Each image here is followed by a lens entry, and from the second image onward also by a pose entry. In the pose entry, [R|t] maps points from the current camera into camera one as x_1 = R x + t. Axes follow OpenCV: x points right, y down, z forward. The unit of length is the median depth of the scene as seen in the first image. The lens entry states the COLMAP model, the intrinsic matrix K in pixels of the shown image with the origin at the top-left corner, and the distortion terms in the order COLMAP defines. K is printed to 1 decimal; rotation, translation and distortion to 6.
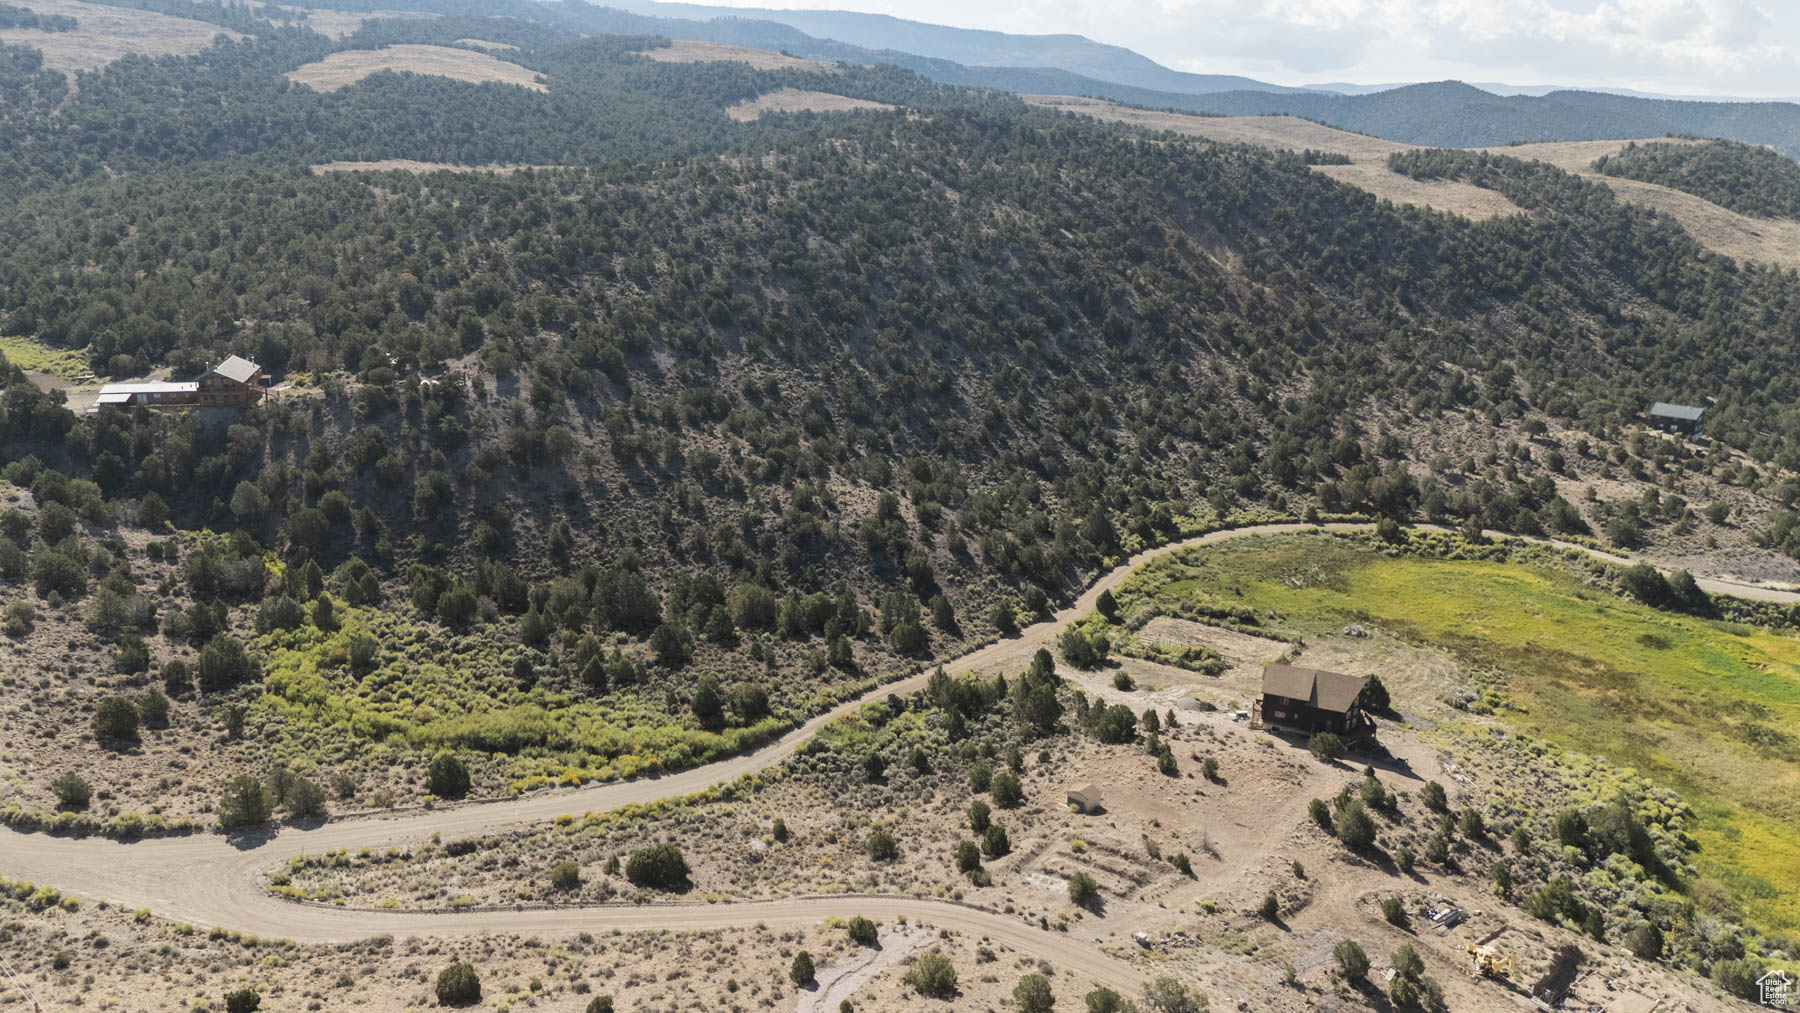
lens RADIAL K [[1335.4, 0, 890.6], [0, 1335.4, 492.9], [0, 0, 1]] dist [0.083638, -0.087386]
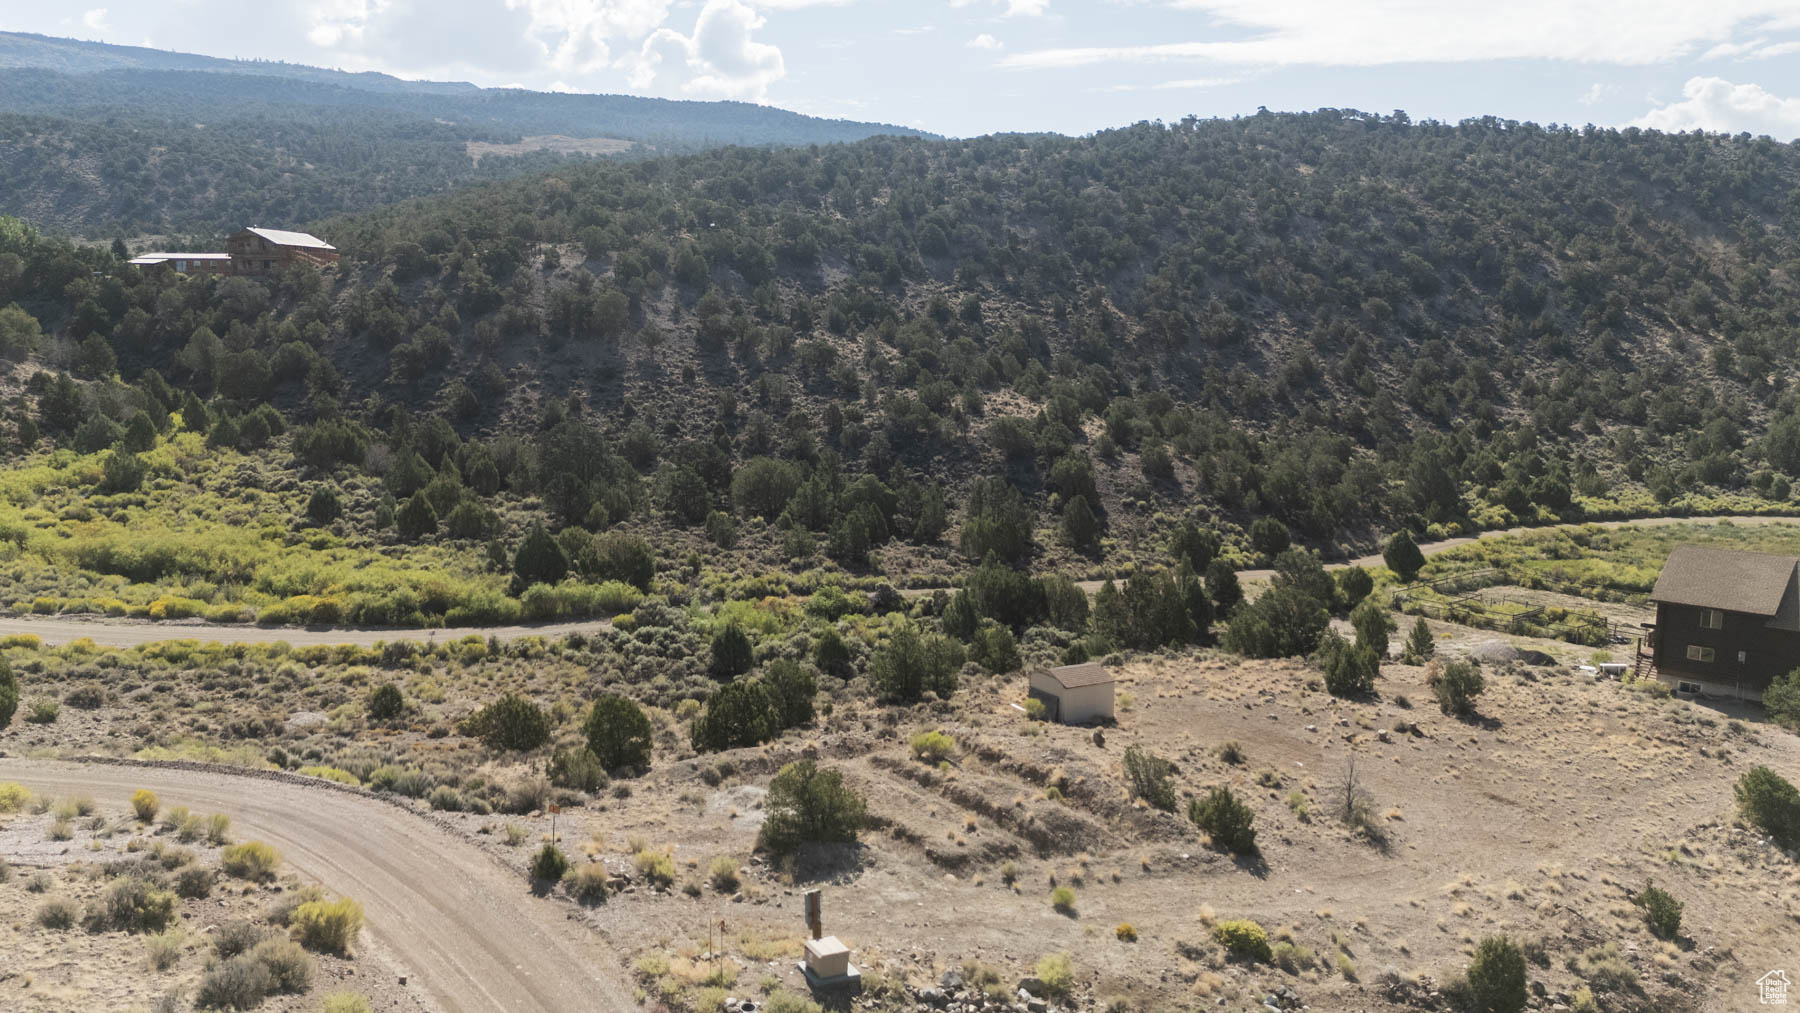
lens RADIAL K [[1325.1, 0, 900.0], [0, 1325.1, 506.5], [0, 0, 1]] dist [0.009261, -0.003588]
pose [[0.944208, 0.027834, -0.328173, 0.108527], [-0.070219, 0.990525, -0.118020, 0.108323], [0.321779, 0.134479, 0.937216, 0.300167]]
